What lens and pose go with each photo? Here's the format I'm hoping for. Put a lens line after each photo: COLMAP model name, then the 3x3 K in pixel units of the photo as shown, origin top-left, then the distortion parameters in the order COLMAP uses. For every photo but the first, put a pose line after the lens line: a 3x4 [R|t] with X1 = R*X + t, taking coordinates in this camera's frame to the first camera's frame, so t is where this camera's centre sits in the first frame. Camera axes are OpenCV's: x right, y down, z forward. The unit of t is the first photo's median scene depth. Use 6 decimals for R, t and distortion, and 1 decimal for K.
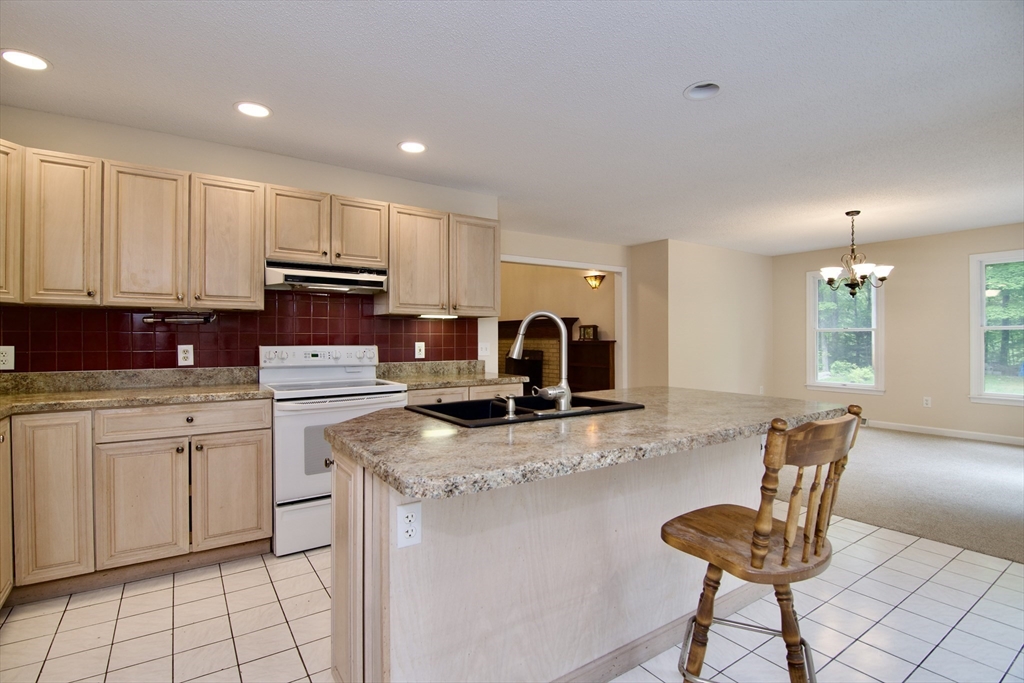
lens RADIAL K [[495.4, 0, 509.0], [0, 495.4, 339.8], [0, 0, 1]] dist [-0.005909, -0.007904]
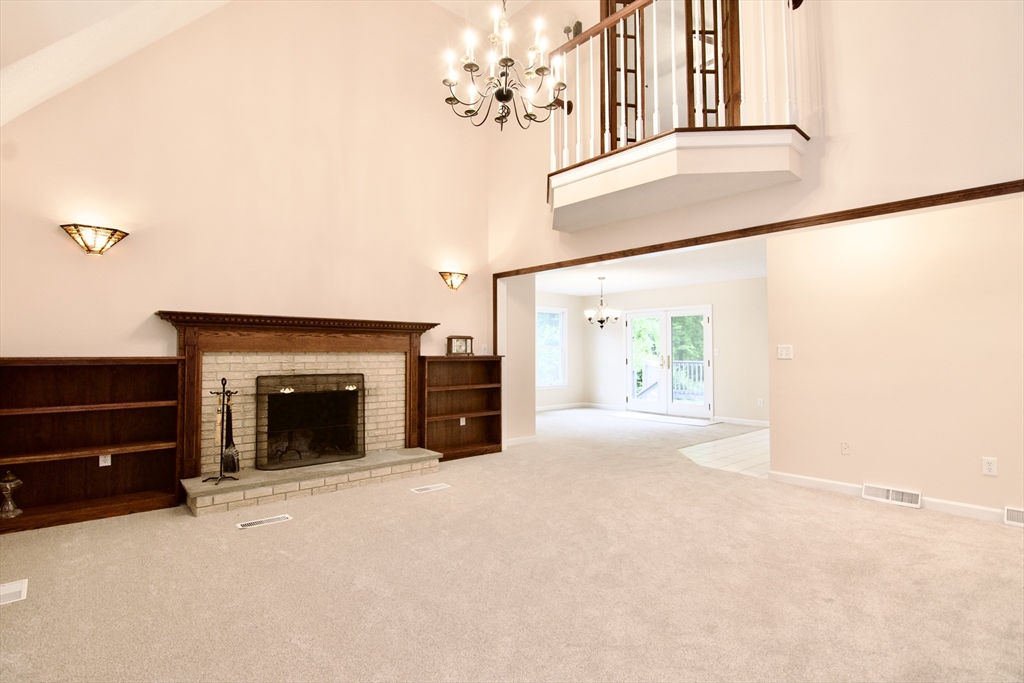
lens RADIAL K [[495.4, 0, 506.1], [0, 495.4, 336.2], [0, 0, 1]] dist [-0.005909, -0.007904]
pose [[-0.132427, 0.036860, 0.990507, -1.126773], [0.002242, 0.999317, -0.036888, -0.000124], [-0.991190, -0.002664, -0.132419, 1.875984]]
